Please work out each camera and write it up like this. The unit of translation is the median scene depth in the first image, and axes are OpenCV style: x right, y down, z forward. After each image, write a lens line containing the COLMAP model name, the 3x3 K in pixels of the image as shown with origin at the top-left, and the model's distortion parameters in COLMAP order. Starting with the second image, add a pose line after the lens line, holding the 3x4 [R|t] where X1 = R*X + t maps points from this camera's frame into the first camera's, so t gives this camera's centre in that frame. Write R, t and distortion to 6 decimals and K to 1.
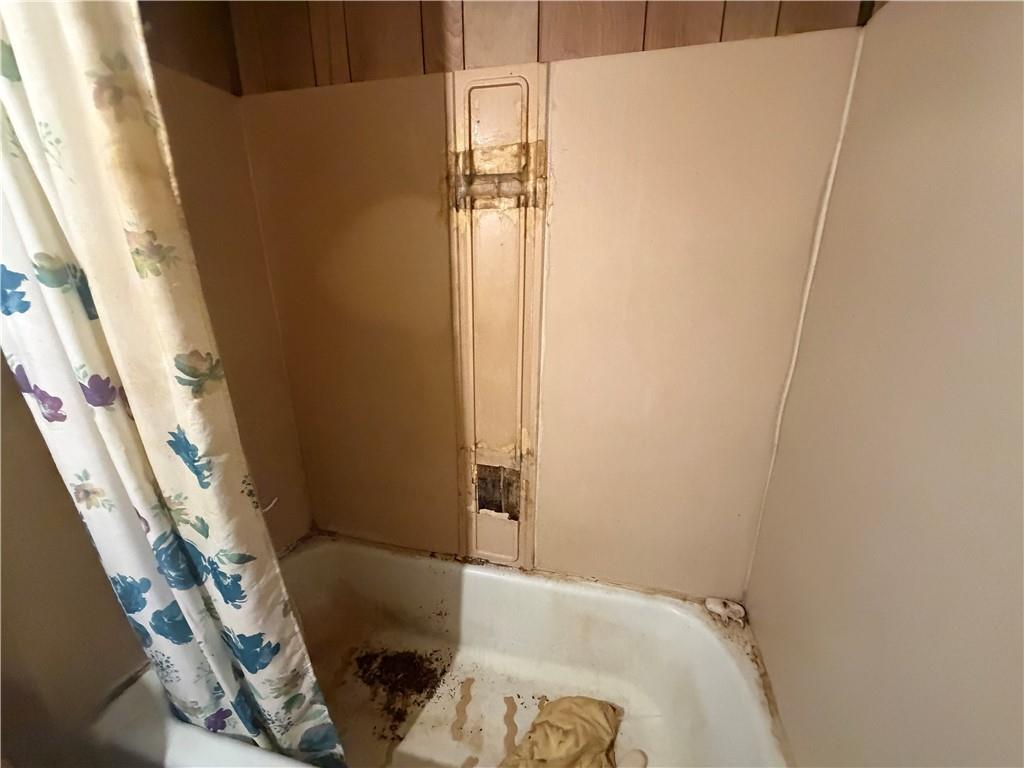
lens RADIAL K [[406.8, 0, 511.5], [0, 406.8, 383.6], [0, 0, 1]] dist [-0.001268, -0.000213]
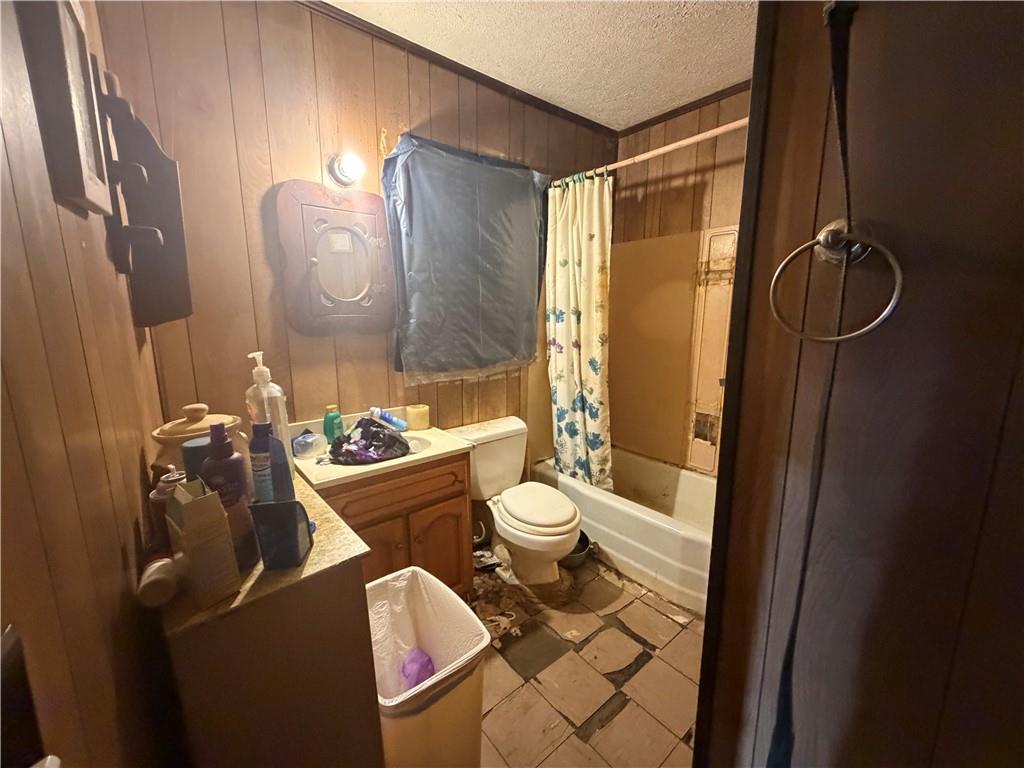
lens RADIAL K [[406.8, 0, 507.9], [0, 406.8, 385.3], [0, 0, 1]] dist [-0.001268, -0.000213]
pose [[0.798859, 0.104508, -0.592370, 0.492892], [-0.170630, 0.983710, -0.056559, 0.499559], [0.576810, 0.146259, 0.803678, -1.598766]]
